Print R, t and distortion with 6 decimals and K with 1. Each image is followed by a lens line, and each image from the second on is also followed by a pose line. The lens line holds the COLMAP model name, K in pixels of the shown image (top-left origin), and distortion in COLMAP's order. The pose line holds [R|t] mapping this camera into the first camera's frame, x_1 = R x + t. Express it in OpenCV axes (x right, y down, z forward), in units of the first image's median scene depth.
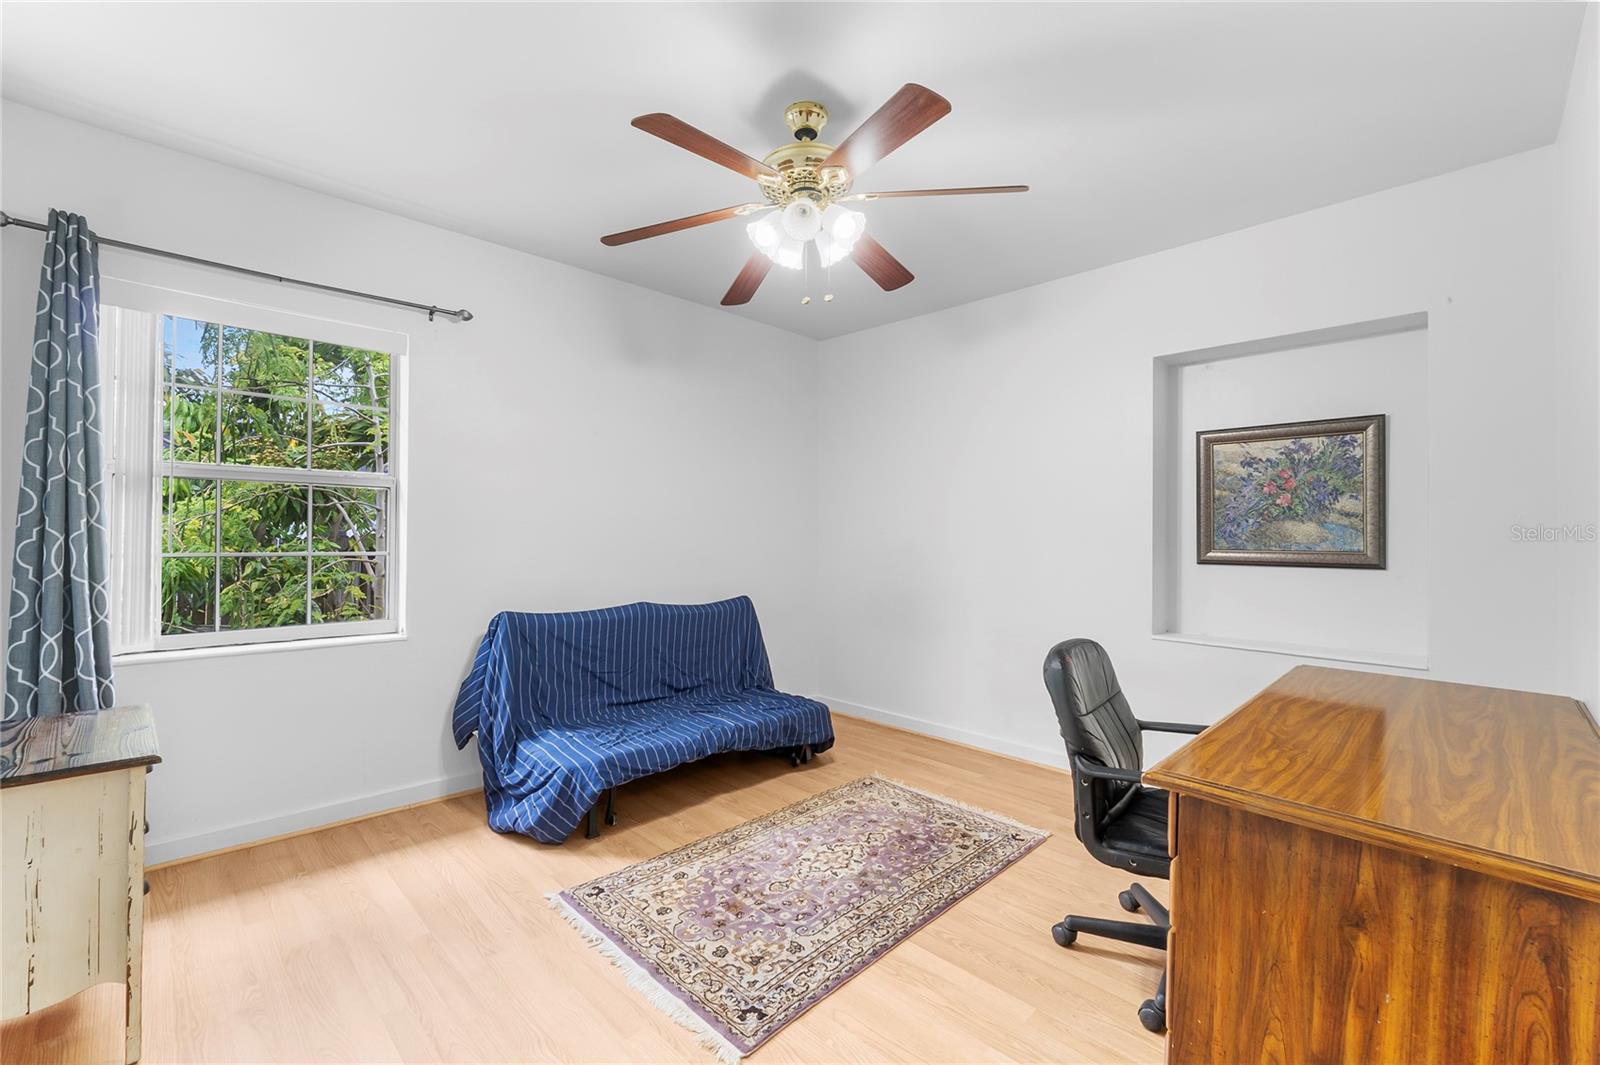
lens RADIAL K [[726.0, 0, 799.7], [0, 726.0, 531.1], [0, 0, 1]] dist [-0.000159, -0.000006]
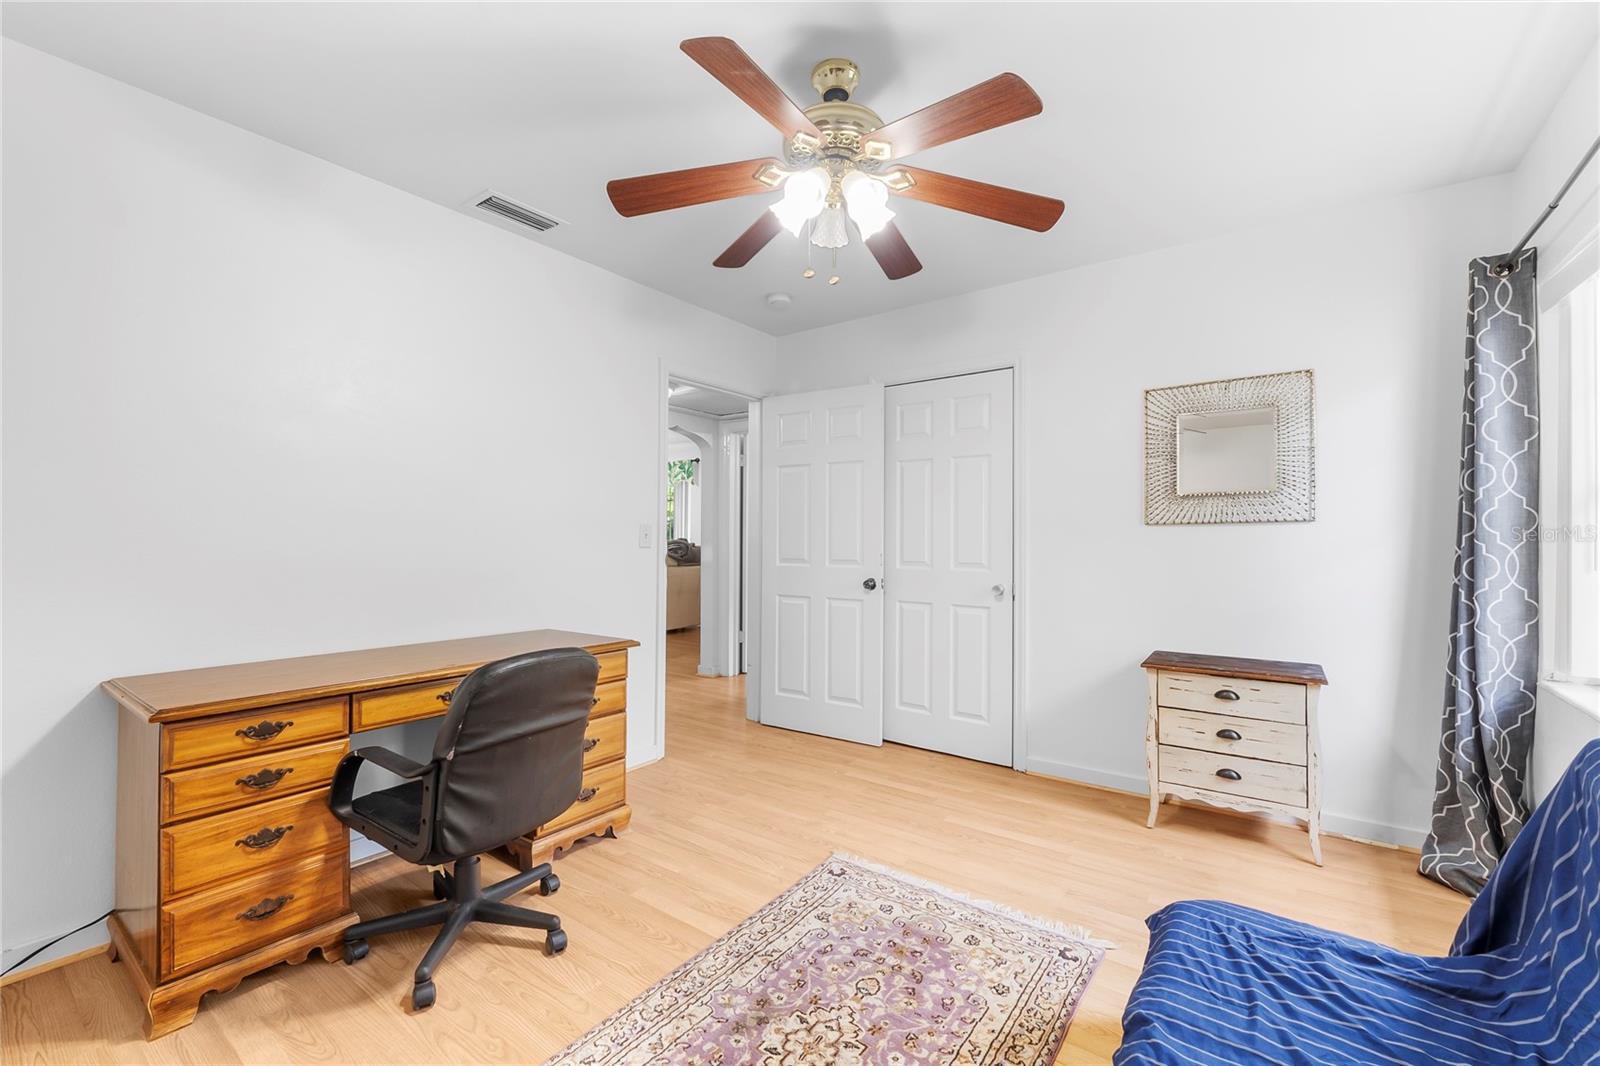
lens RADIAL K [[669.5, 0, 799.4], [0, 669.5, 533.7], [0, 0, 1]] dist [-0.003932, -0.001133]
pose [[-0.988252, -0.024245, -0.150900, 0.177669], [-0.023903, 0.999706, -0.004078, 0.001698], [0.150955, -0.000423, -0.988541, 1.812812]]
